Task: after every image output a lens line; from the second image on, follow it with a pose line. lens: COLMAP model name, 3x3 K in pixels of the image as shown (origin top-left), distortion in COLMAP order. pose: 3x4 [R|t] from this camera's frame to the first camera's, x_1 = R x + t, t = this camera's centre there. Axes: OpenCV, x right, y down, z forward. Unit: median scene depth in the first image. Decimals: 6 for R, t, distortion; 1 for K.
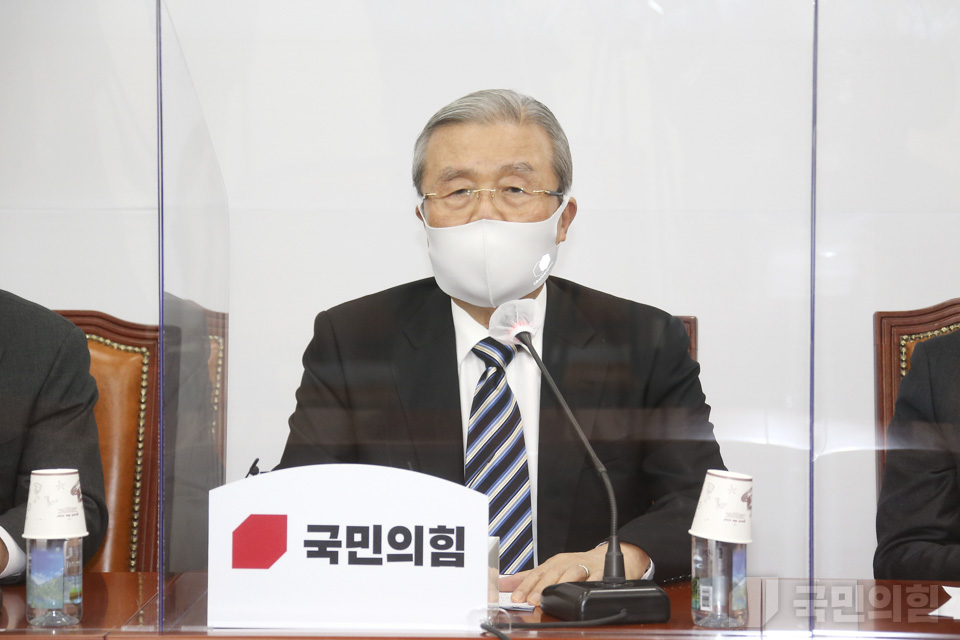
lens RADIAL K [[4018.9, 0, 478.0], [0, 4018.9, 326.3], [0, 0, 1]] dist [-1.268650, 0.000000]
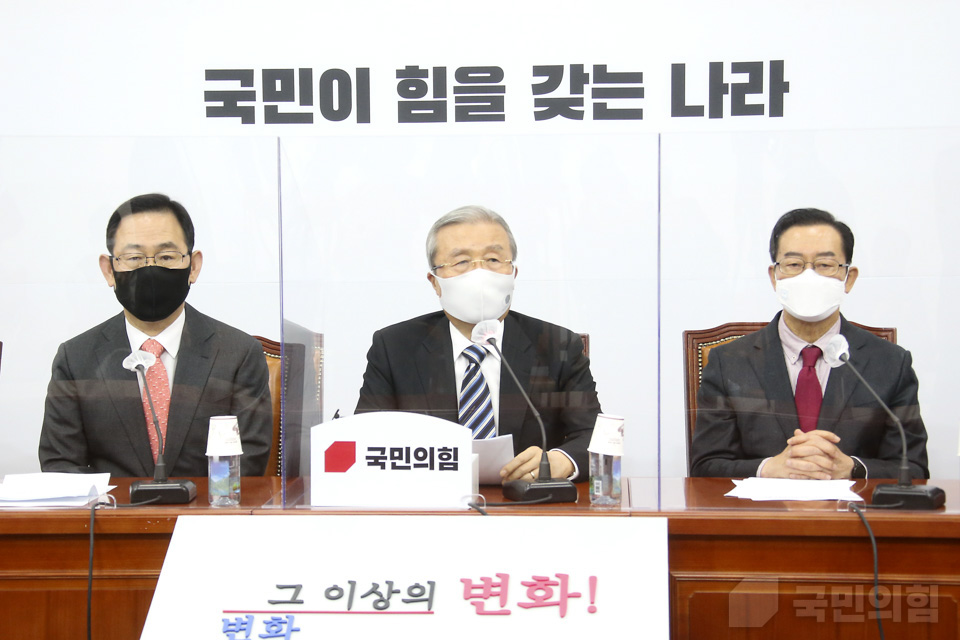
lens RADIAL K [[2028.7, 0, 477.2], [0, 2028.7, 326.1], [0, 0, 1]] dist [-1.281772, 0.000000]
pose [[0.999953, -0.007566, 0.006114, -0.000010], [0.007713, 0.999675, -0.024313, 0.018186], [-0.005928, 0.024359, 0.999686, 0.121234]]
